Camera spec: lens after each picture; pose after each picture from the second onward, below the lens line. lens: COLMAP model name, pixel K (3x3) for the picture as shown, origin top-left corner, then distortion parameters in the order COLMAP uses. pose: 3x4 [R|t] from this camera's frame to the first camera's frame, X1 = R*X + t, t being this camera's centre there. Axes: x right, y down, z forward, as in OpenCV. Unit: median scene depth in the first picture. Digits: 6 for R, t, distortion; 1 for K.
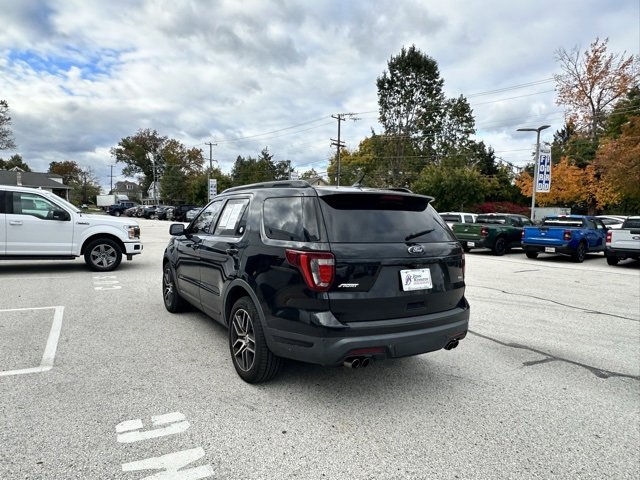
lens RADIAL K [[427.5, 0, 320.1], [0, 427.5, 244.8], [0, 0, 1]] dist [-0.004267, 0.004893]
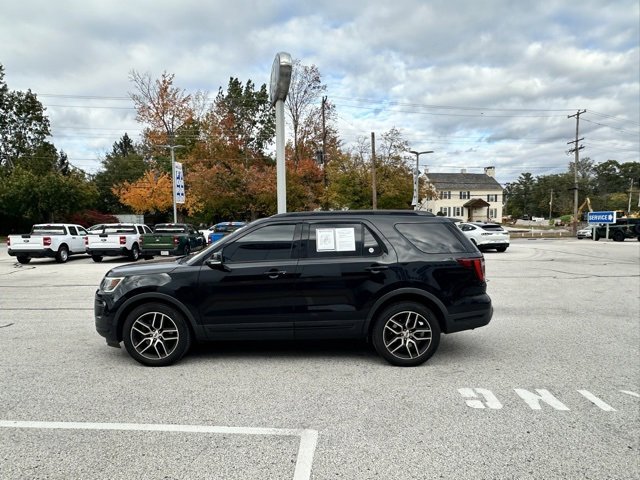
lens RADIAL K [[423.5, 0, 315.8], [0, 423.5, 240.8], [0, 0, 1]] dist [-0.011469, 0.014860]
pose [[0.527592, -0.065025, 0.847006, -0.506714], [0.083565, 0.996203, 0.024428, -0.040828], [-0.845378, 0.057892, 0.531022, 0.202011]]
